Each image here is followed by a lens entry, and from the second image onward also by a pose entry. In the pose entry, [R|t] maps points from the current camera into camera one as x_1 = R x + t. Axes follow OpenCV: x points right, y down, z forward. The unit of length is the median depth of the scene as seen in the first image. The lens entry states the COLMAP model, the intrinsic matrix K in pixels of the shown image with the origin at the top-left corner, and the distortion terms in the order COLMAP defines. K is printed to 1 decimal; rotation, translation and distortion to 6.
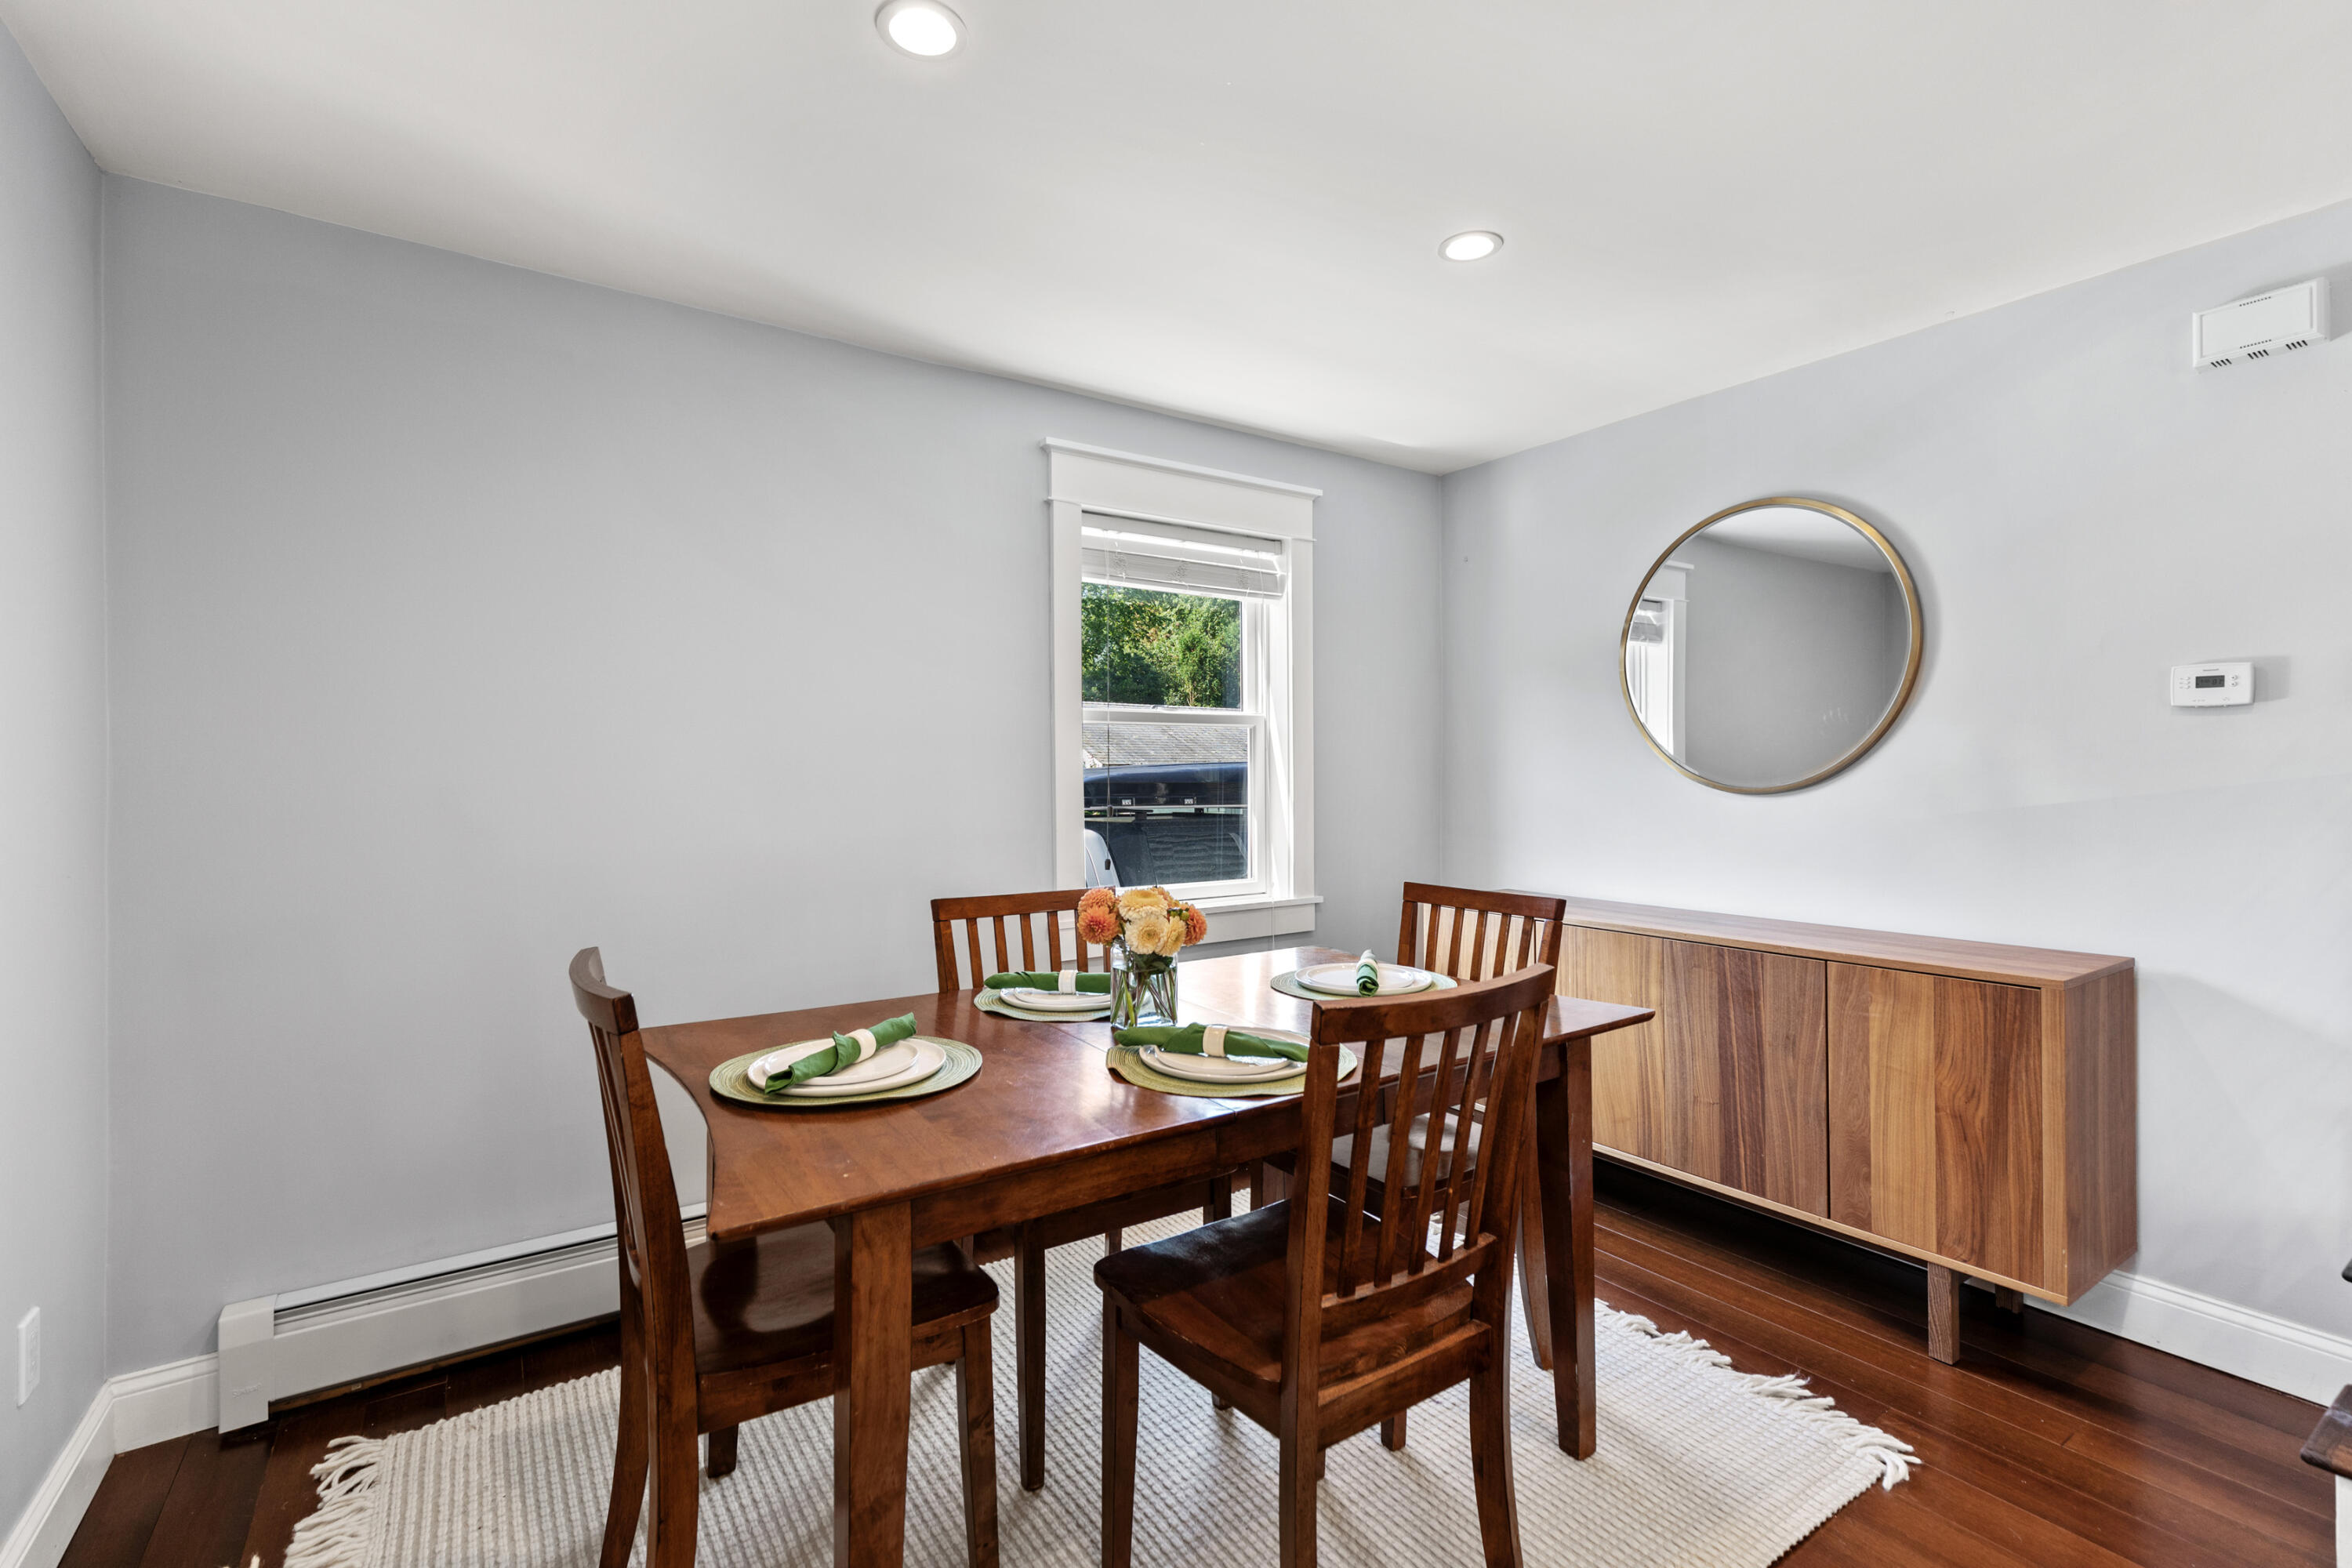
lens RADIAL K [[1069.4, 0, 1178.1], [0, 1069.4, 769.6], [0, 0, 1]] dist [0.004394, 0.000164]
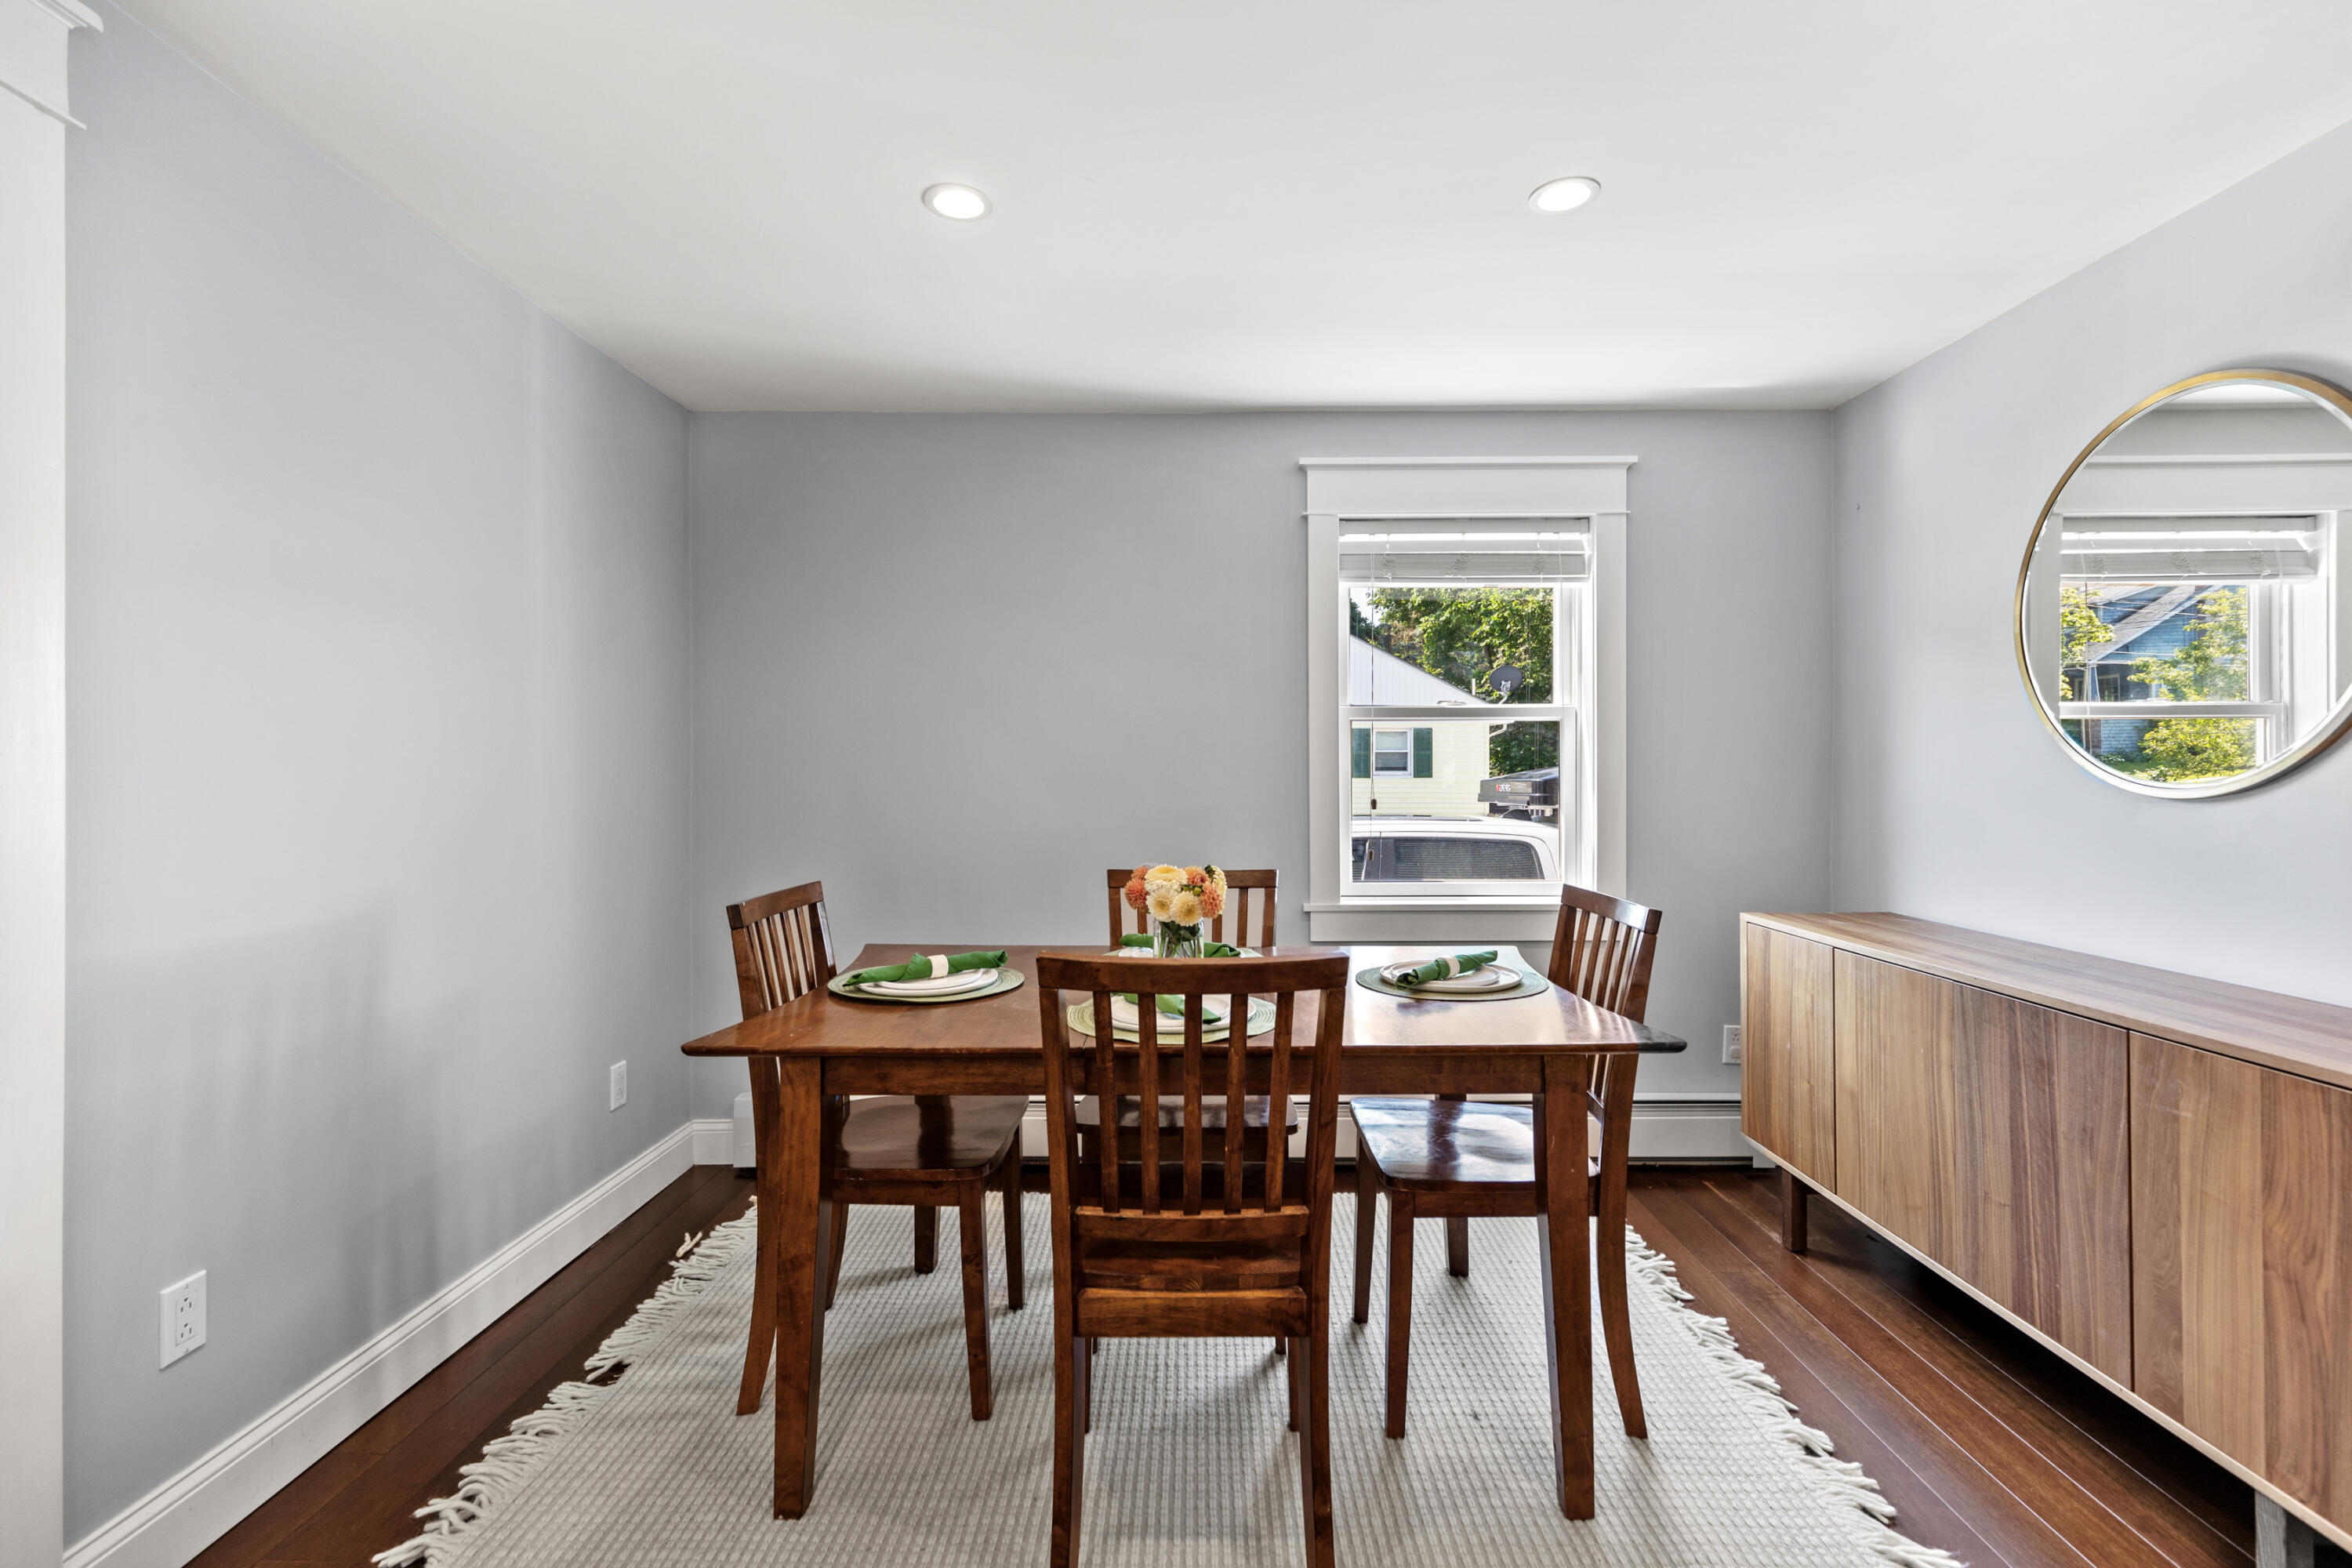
lens RADIAL K [[1069.4, 0, 1178.1], [0, 1069.4, 769.6], [0, 0, 1]] dist [0.004394, 0.000164]
pose [[0.815625, 0.002009, -0.578578, 0.492680], [0.000185, 0.999993, 0.003734, 0.002063], [0.578581, -0.003153, 0.815619, 0.049420]]
